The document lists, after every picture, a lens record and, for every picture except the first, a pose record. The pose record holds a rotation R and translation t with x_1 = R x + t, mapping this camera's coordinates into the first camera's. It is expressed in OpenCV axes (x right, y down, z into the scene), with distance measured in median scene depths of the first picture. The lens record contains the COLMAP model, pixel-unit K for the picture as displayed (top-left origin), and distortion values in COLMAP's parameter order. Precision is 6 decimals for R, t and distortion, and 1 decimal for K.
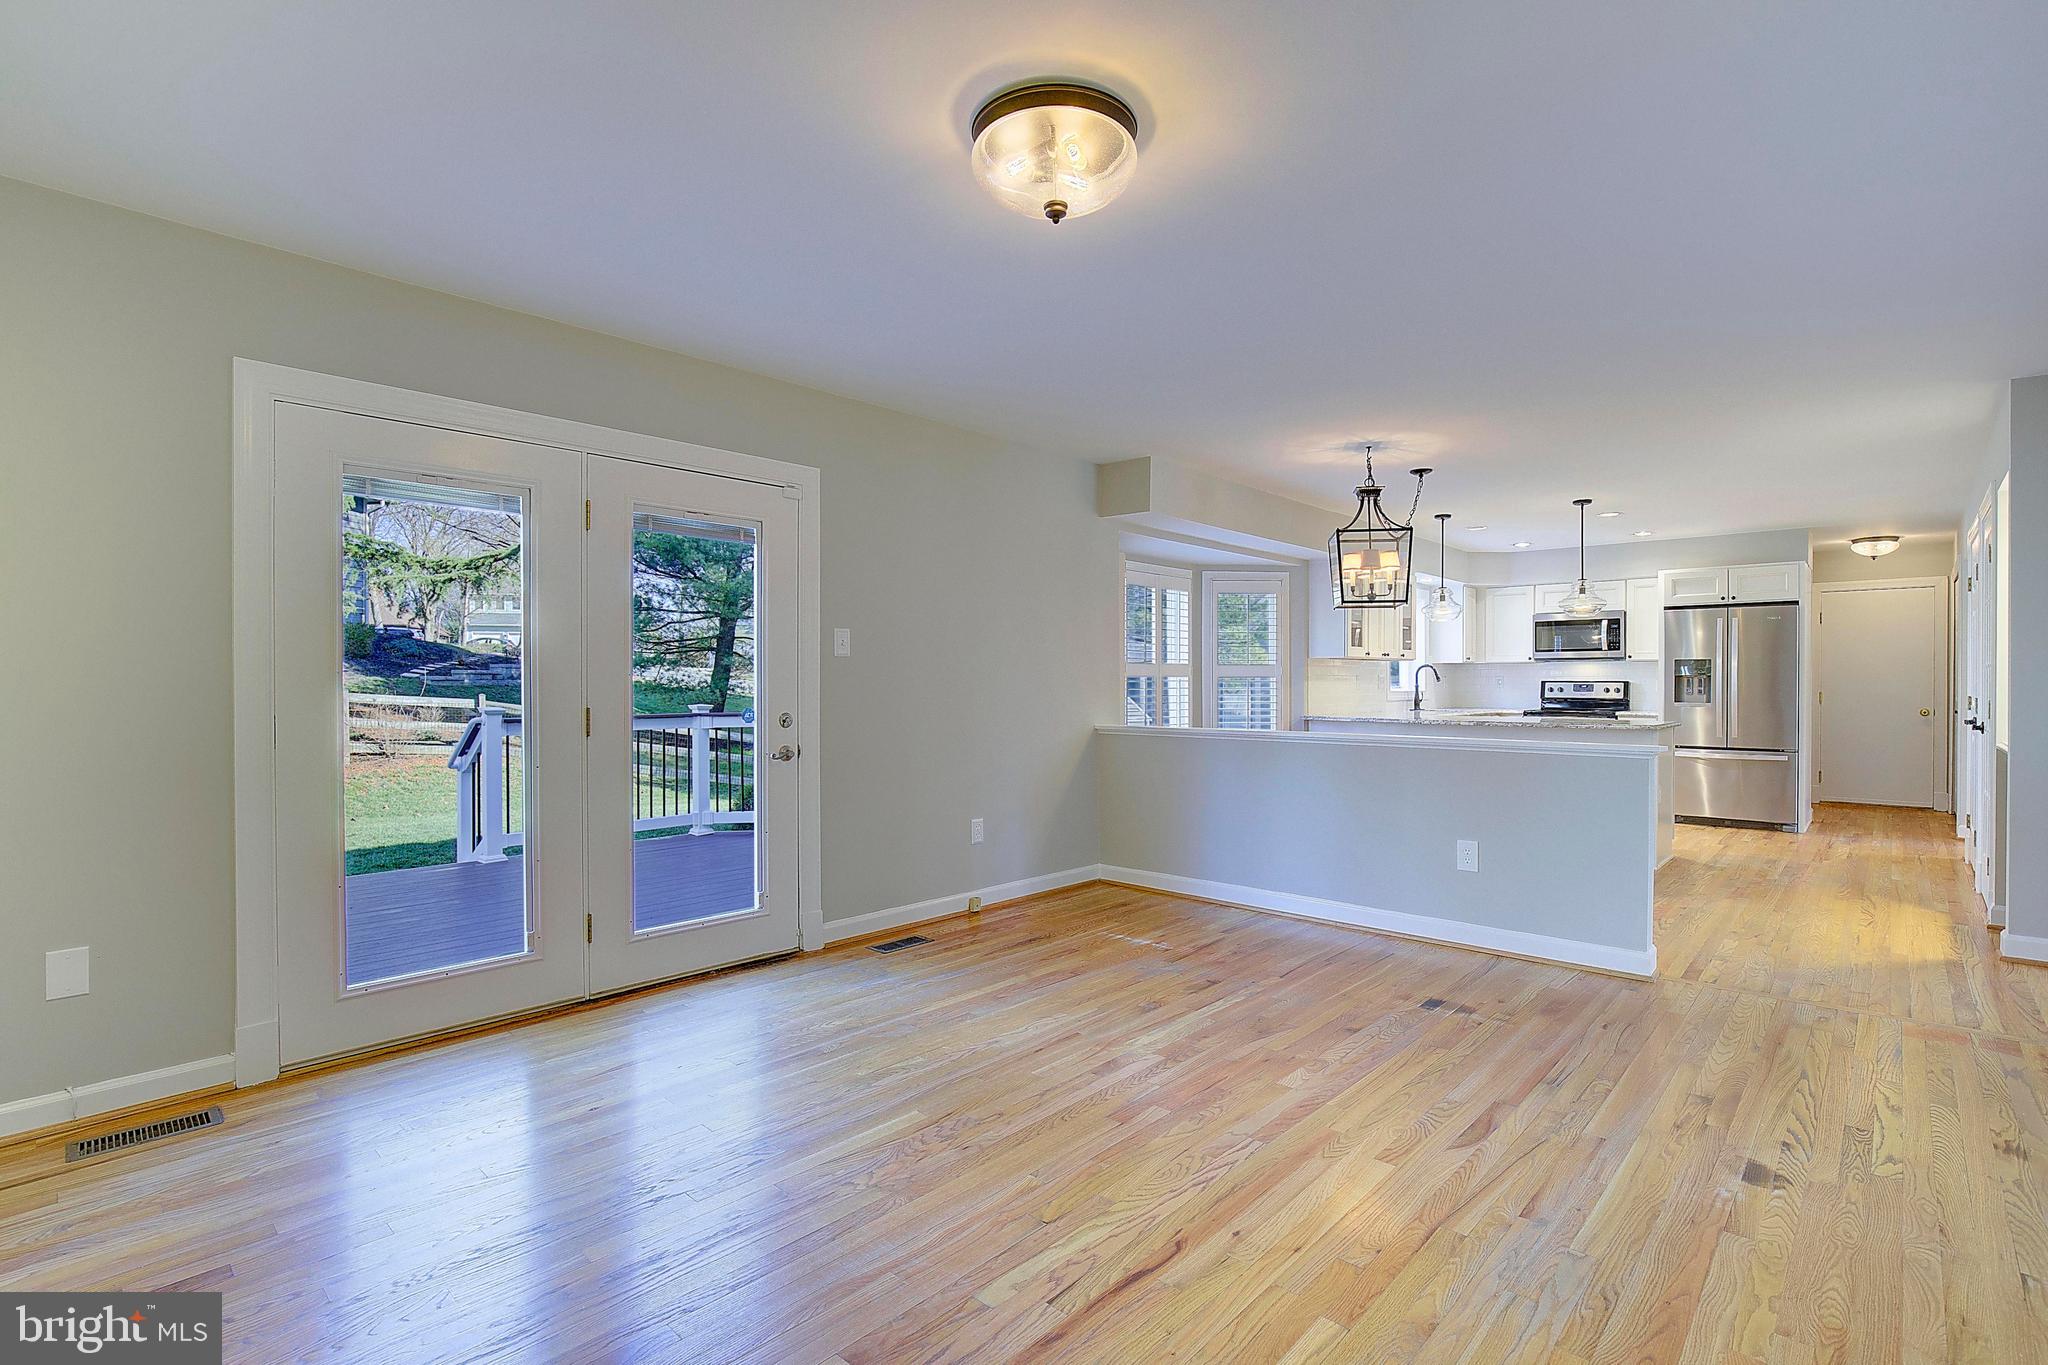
lens RADIAL K [[943.5, 0, 1077.4], [0, 943.5, 687.5], [0, 0, 1]] dist [-0.015509, 0.000111]
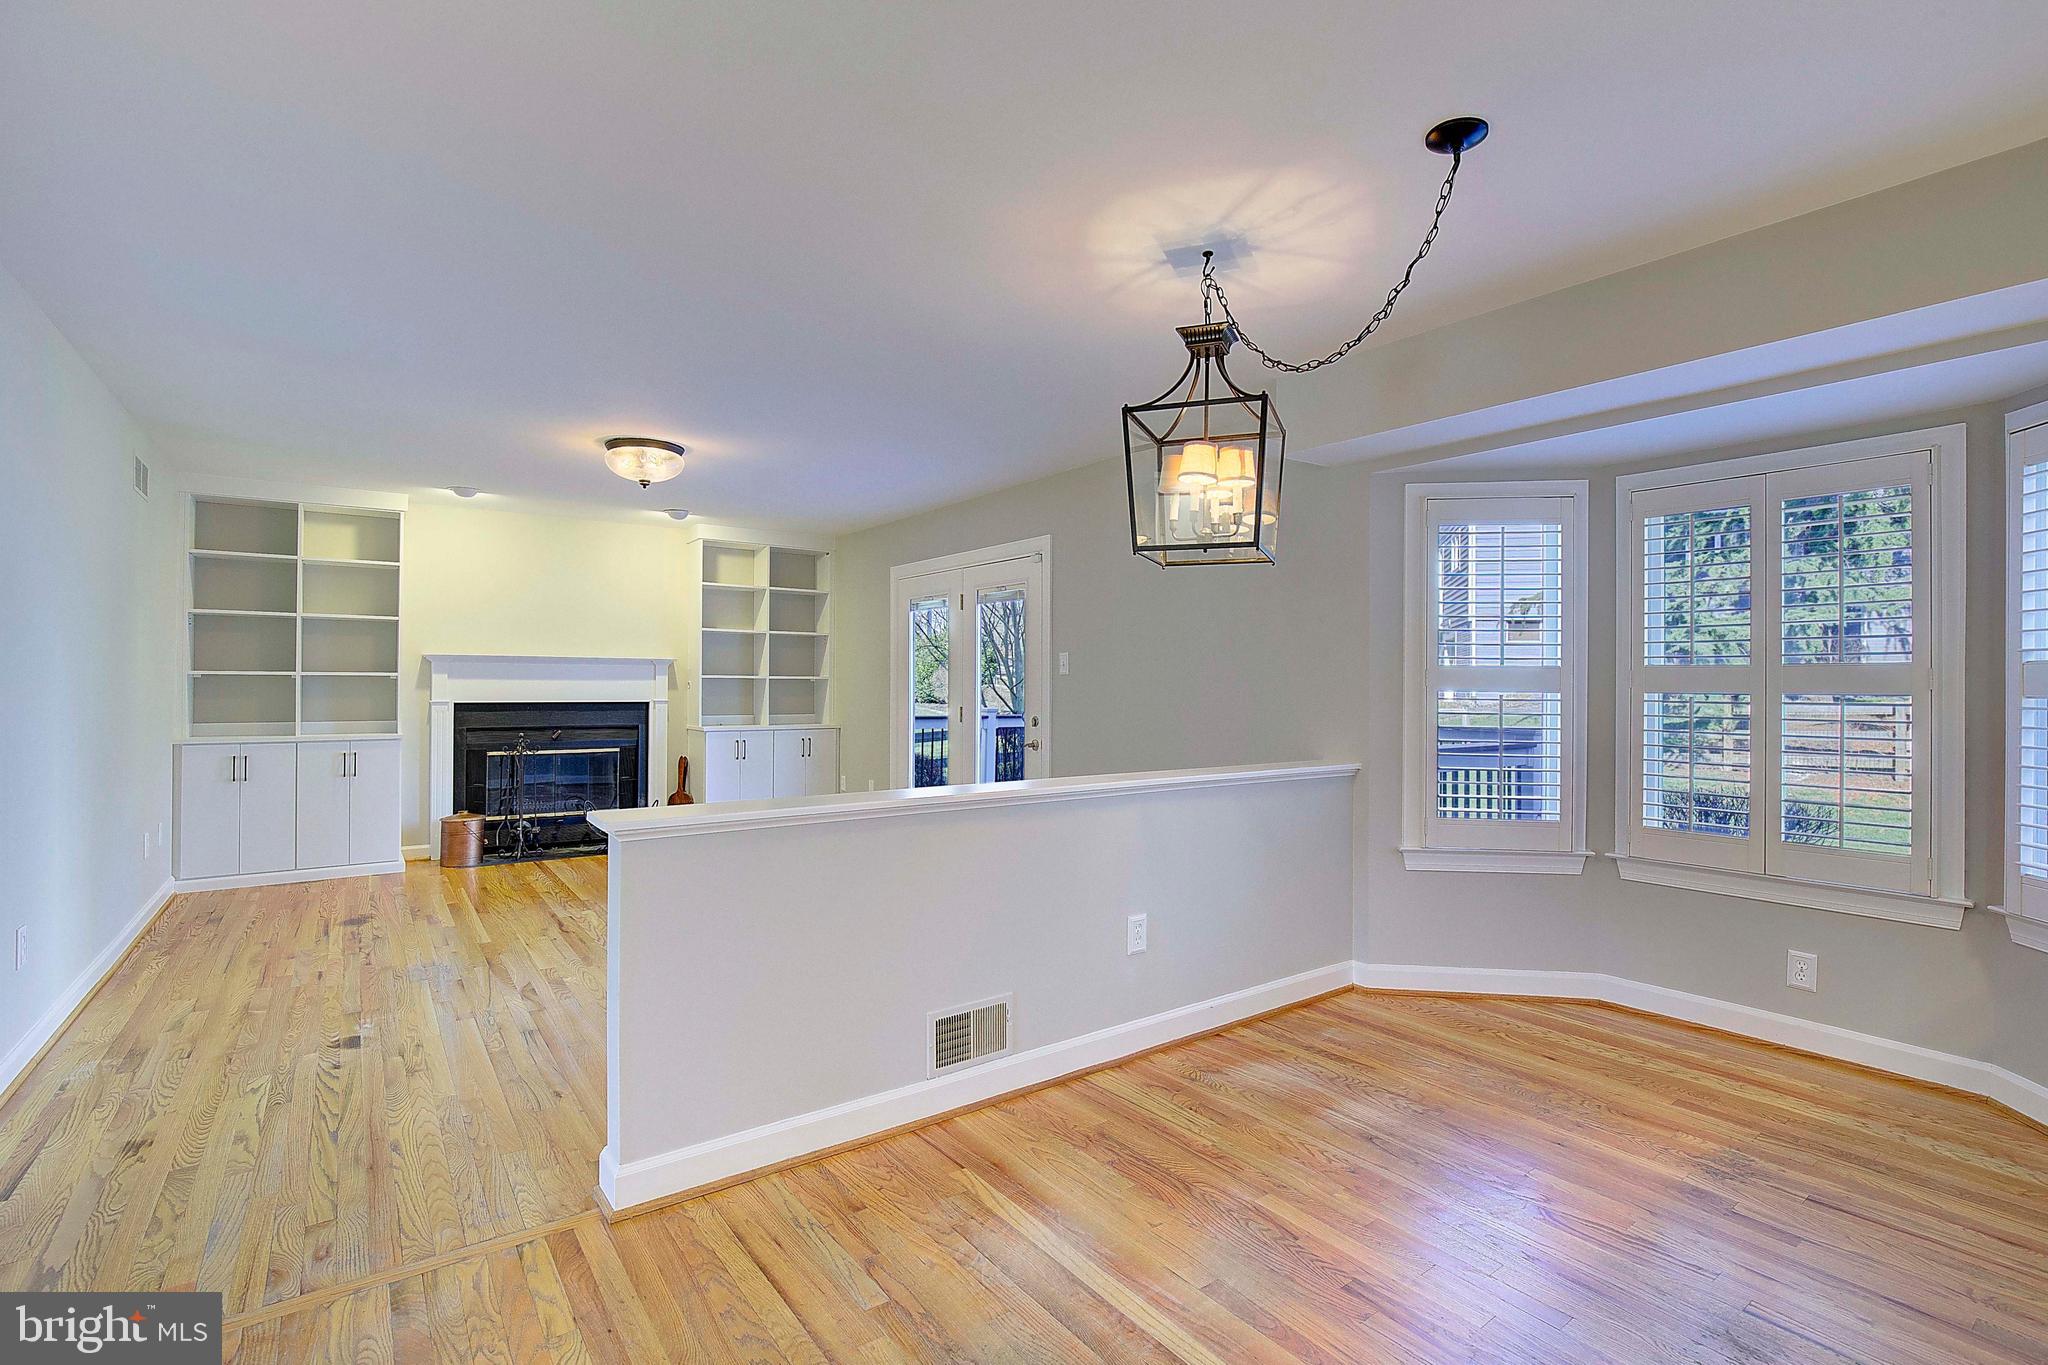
lens RADIAL K [[950.5, 0, 1030.4], [0, 950.5, 670.5], [0, 0, 1]] dist [-0.023201, -0.000323]
pose [[-0.218500, -0.014608, -0.975728, 0.586314], [-0.009550, 0.999872, -0.012831, -0.012387], [0.975790, 0.006515, -0.218612, 0.714080]]
